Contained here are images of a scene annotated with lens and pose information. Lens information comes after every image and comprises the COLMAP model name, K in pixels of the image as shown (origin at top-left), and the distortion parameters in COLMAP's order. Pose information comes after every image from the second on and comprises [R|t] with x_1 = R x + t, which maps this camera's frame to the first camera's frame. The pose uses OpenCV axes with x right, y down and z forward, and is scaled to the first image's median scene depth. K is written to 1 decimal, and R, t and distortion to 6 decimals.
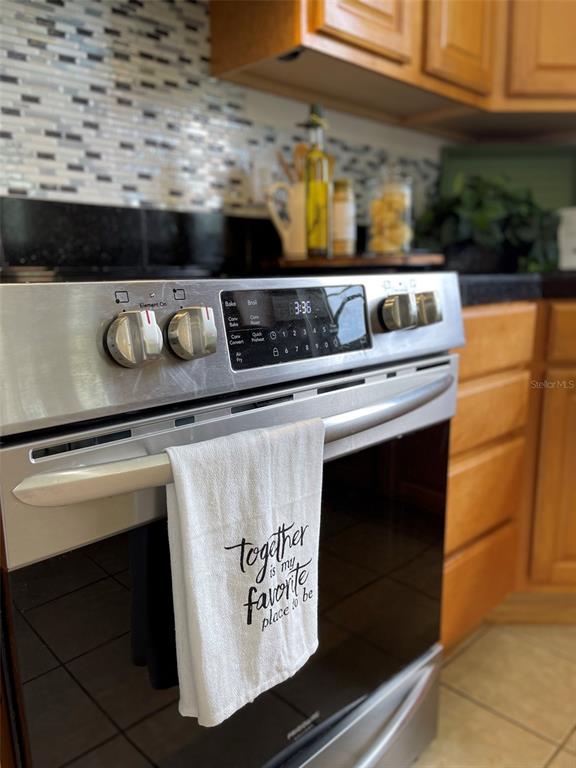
lens RADIAL K [[584.4, 0, 287.6], [0, 584.4, 386.3], [0, 0, 1]] dist [0.058321, -0.045509]
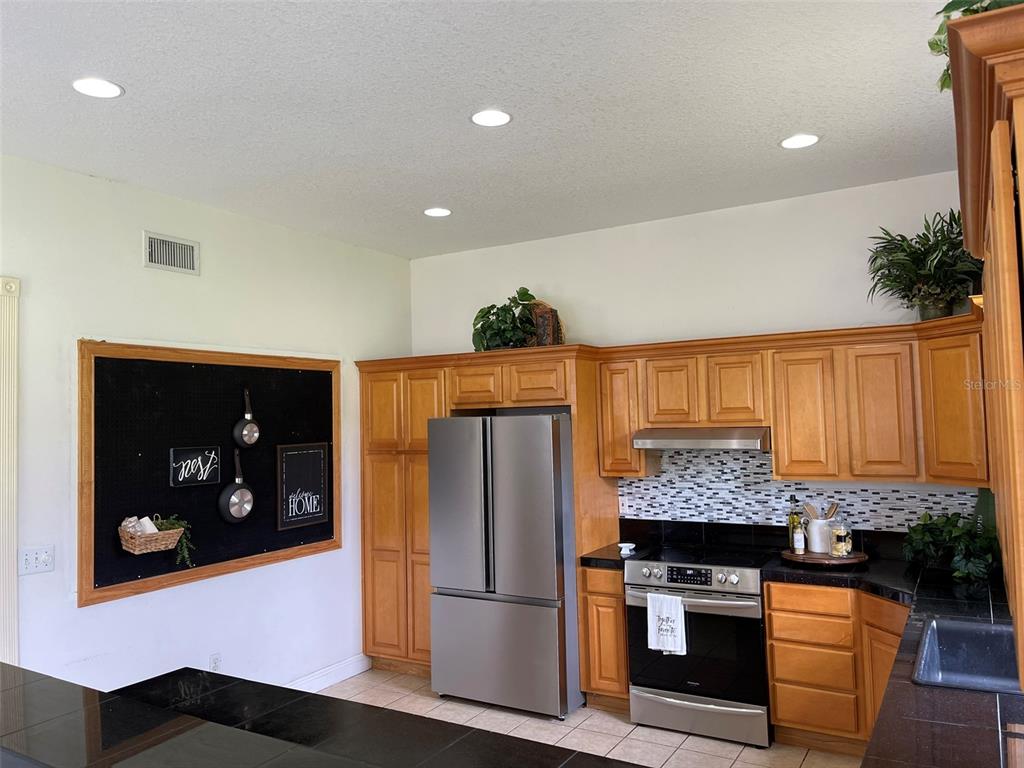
lens RADIAL K [[779.1, 0, 511.4], [0, 779.1, 381.3], [0, 0, 1]] dist [0.058321, -0.045509]
pose [[0.257411, -0.049683, -0.965024, 3.264116], [-0.162268, 0.982273, -0.093855, -0.464552], [0.952580, 0.180752, 0.244786, -1.182842]]
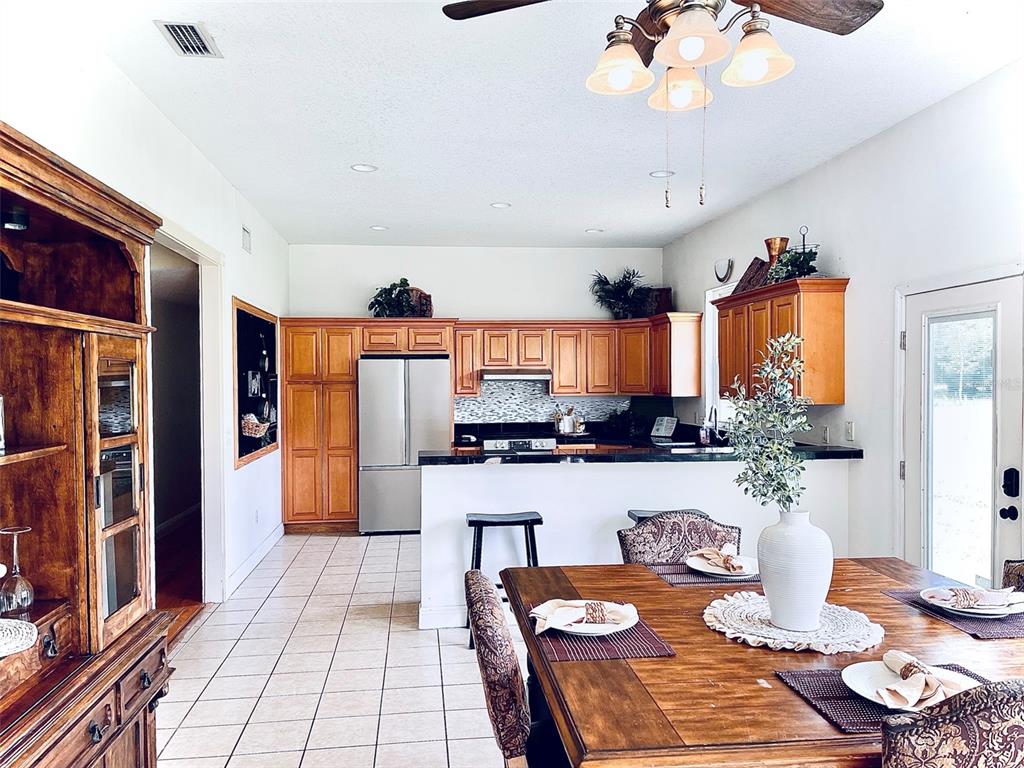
lens RADIAL K [[779.1, 0, 511.0], [0, 779.1, 387.3], [0, 0, 1]] dist [0.058321, -0.045509]
pose [[0.788894, 0.005663, -0.614503, 4.059850], [-0.114994, 0.983655, -0.138563, 0.379526], [0.603674, 0.179976, 0.776651, -4.716731]]
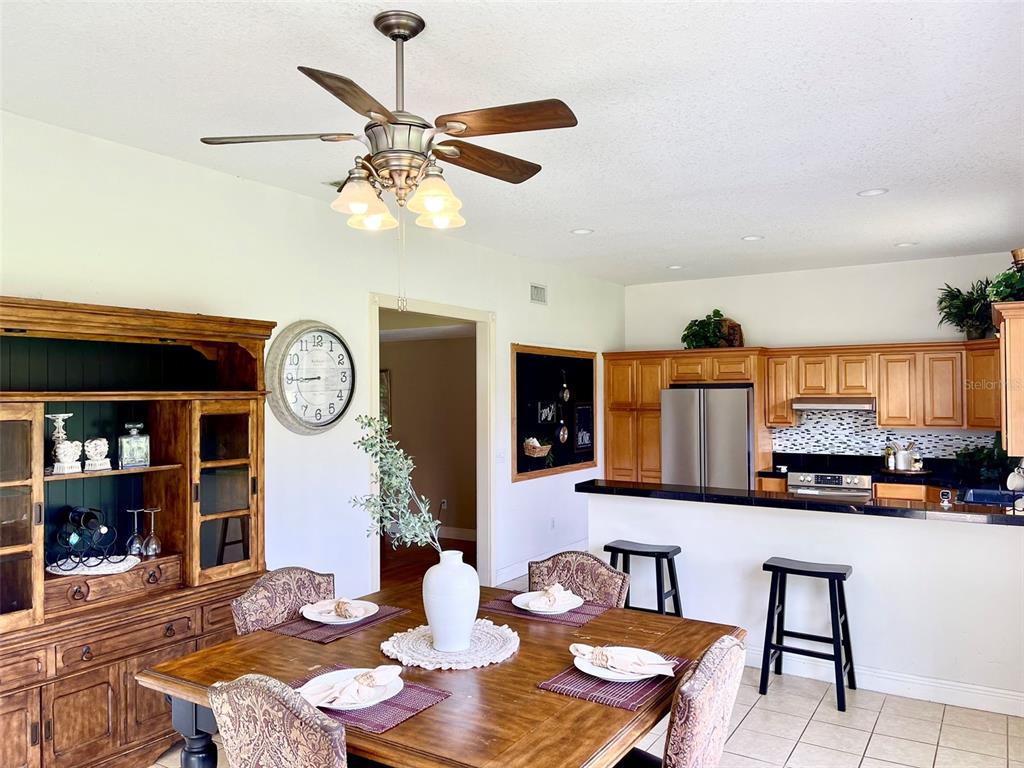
lens RADIAL K [[779.1, 0, 509.8], [0, 779.1, 382.5], [0, 0, 1]] dist [0.058321, -0.045509]
pose [[0.234898, -0.010605, -0.971962, 5.546867], [-0.183429, 0.981491, -0.055039, -0.018339], [0.954556, 0.191214, 0.228605, -3.420785]]
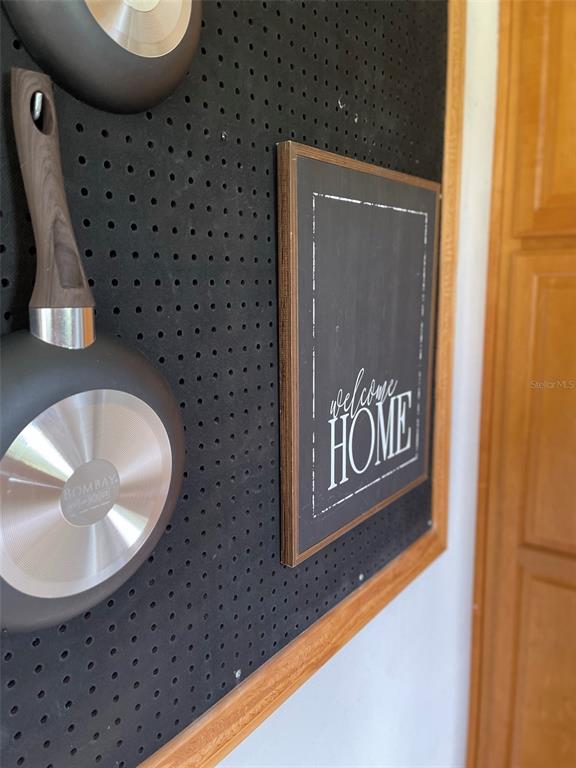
lens RADIAL K [[584.4, 0, 289.7], [0, 584.4, 385.1], [0, 0, 1]] dist [0.058321, -0.045509]
pose [[0.115137, 0.157098, -0.980849, -0.343159], [-0.189157, 0.972815, 0.133607, -0.174331], [0.975173, 0.170151, 0.141723, -1.321547]]
